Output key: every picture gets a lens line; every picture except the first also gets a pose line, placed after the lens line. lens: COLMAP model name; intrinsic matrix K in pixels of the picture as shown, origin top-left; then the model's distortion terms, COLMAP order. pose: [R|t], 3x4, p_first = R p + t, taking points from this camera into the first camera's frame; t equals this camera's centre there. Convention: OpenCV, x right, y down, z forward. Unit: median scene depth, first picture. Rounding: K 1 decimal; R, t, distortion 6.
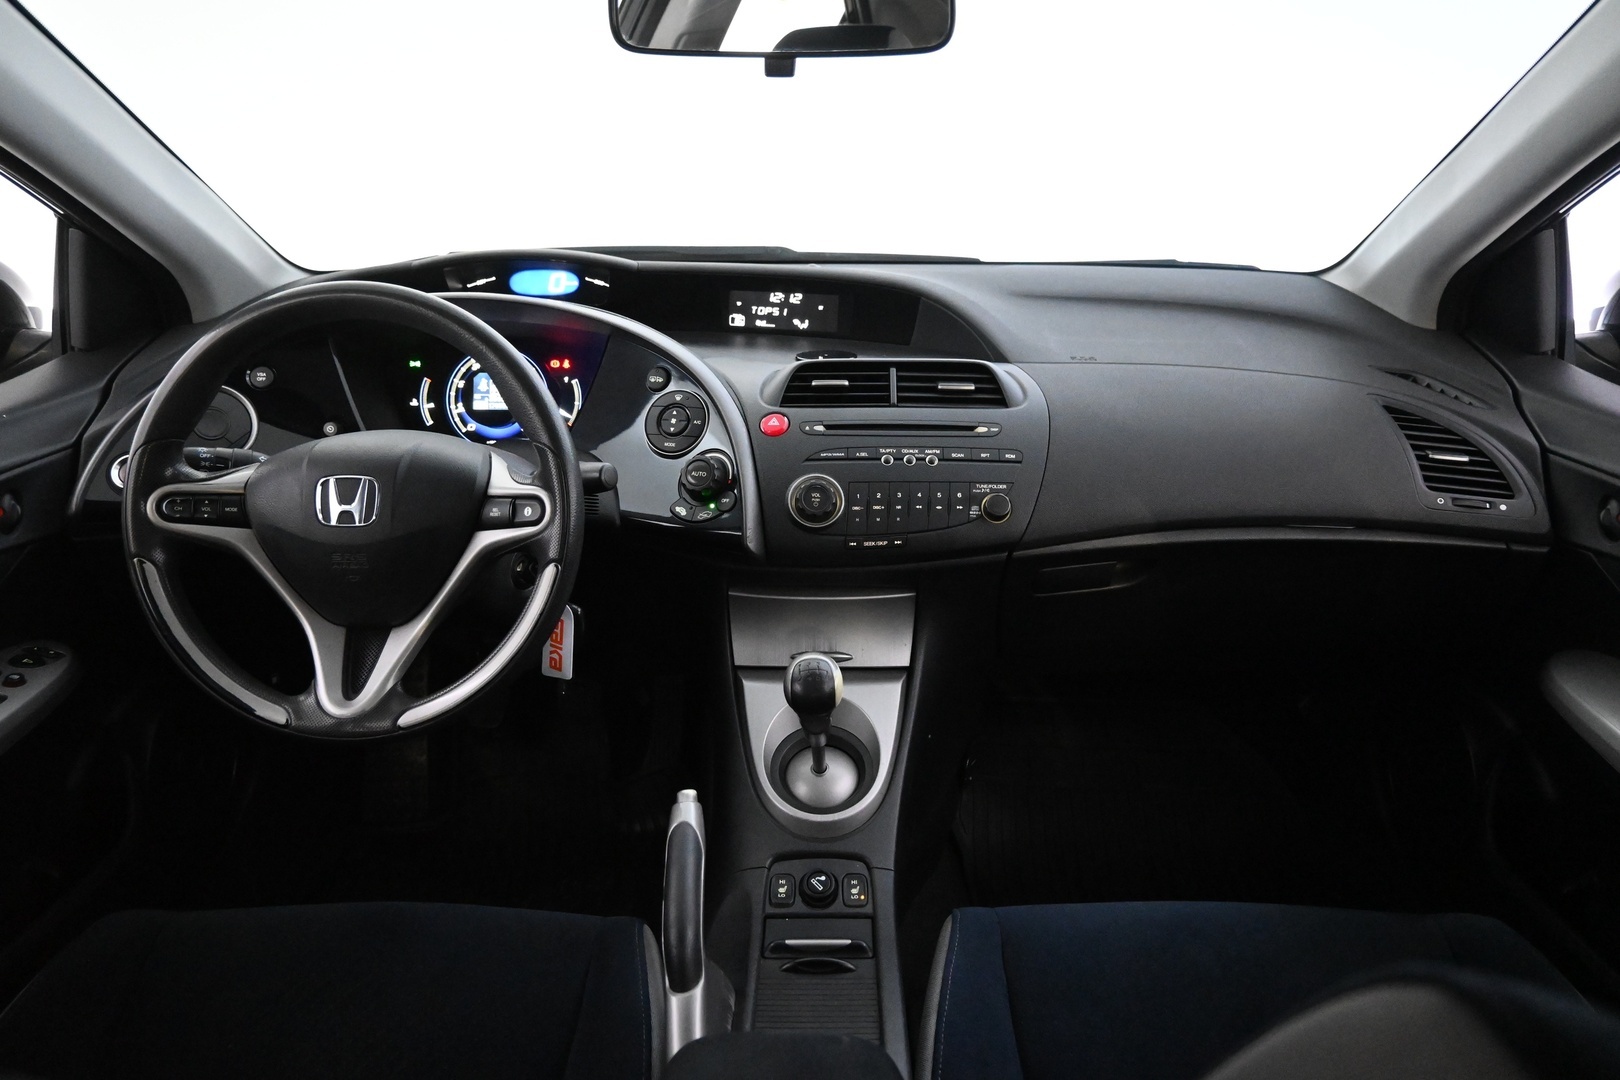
lens RADIAL K [[1196.7, 0, 824.4], [0, 1196.7, 545.4], [0, 0, 1]] dist [-0.001665, -0.002542]
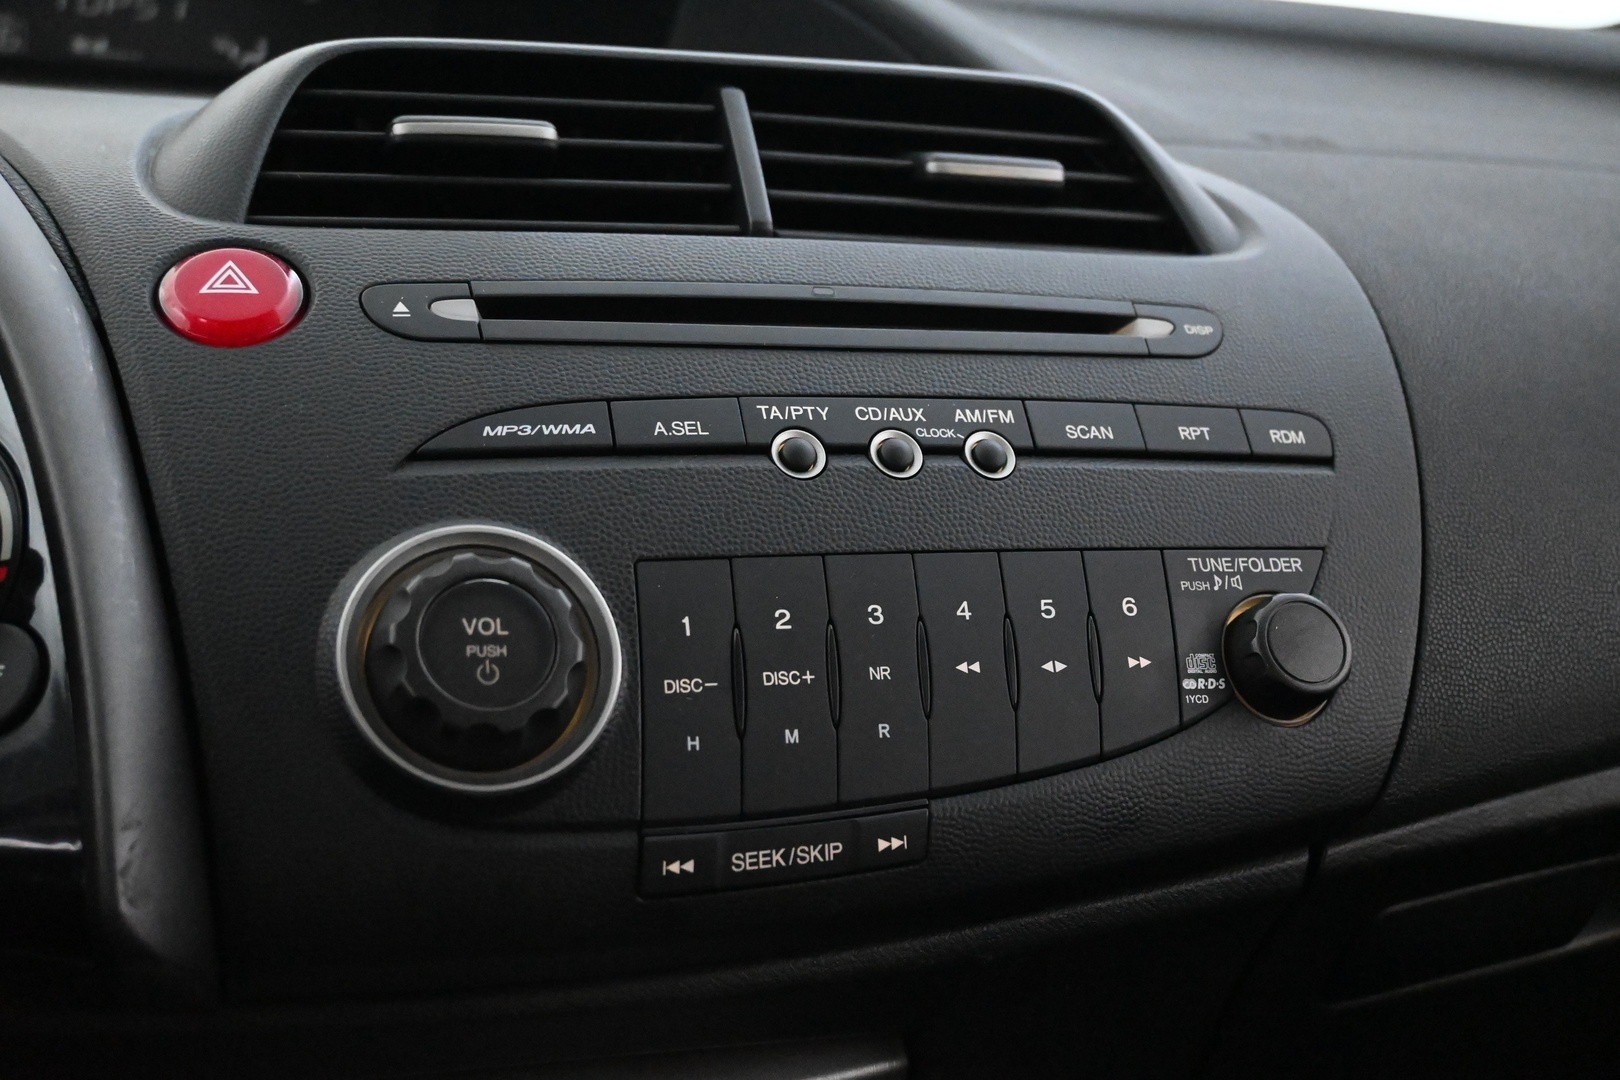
lens RADIAL K [[2000.3, 0, 811.5], [0, 2000.3, 540.8], [0, 0, 1]] dist [0.000174, 0.000000]
pose [[0.945901, -0.017940, 0.323958, -0.060787], [0.050223, 0.994531, -0.091569, -0.023127], [-0.320544, 0.102886, 0.941629, 0.663779]]
